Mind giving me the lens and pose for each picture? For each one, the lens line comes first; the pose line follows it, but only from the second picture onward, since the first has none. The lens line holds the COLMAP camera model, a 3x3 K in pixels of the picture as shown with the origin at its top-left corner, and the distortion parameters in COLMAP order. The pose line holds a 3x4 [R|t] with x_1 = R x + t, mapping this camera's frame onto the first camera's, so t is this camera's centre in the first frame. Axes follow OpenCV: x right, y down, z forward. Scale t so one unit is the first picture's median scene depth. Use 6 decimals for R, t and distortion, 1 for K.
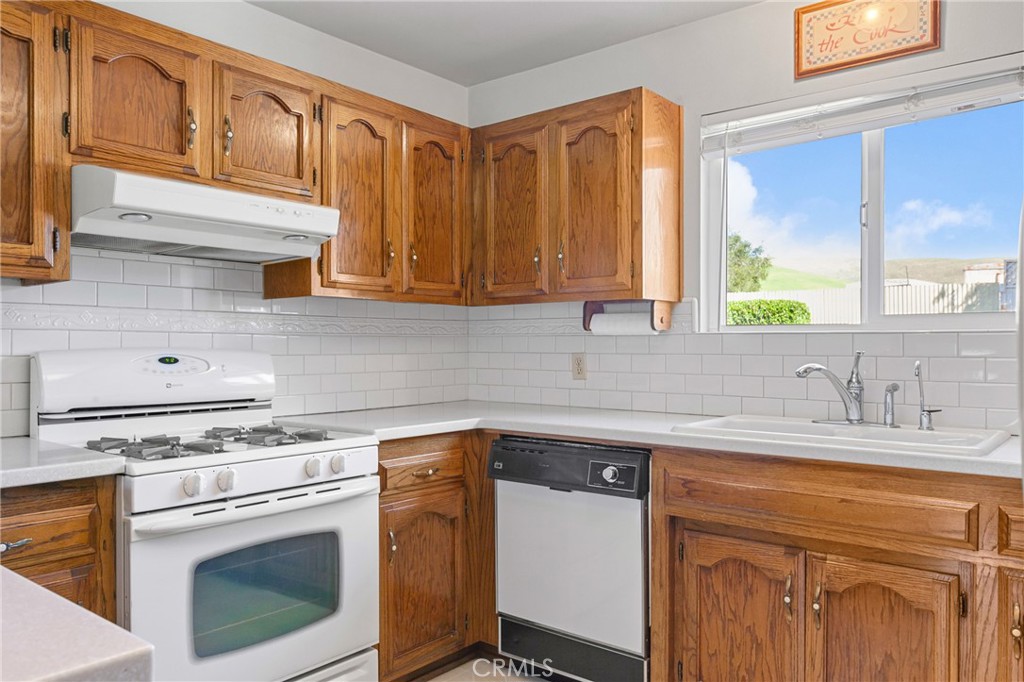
lens RADIAL K [[759.8, 0, 512.0], [0, 759.8, 341.0], [0, 0, 1]] dist [0.001890, 0.003677]
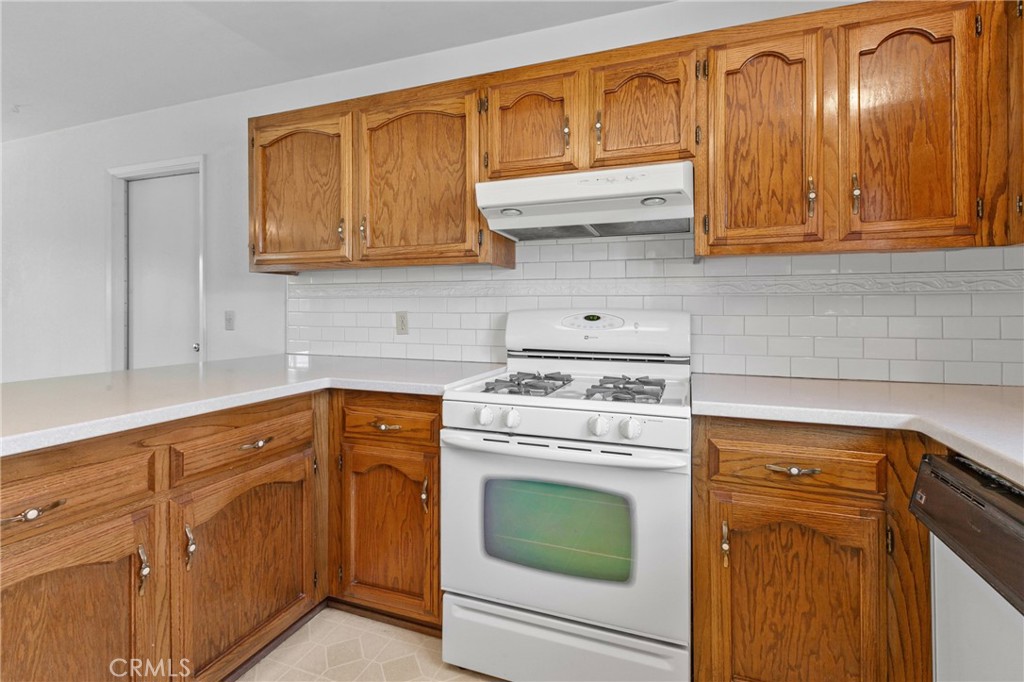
lens RADIAL K [[467.6, 0, 513.8], [0, 467.6, 309.7], [0, 0, 1]] dist [0.001305, -0.000497]
pose [[0.327388, -0.000641, -0.944890, 0.251057], [0.005568, 0.999984, 0.001251, 0.009506], [0.944874, -0.005671, 0.327386, 0.605018]]
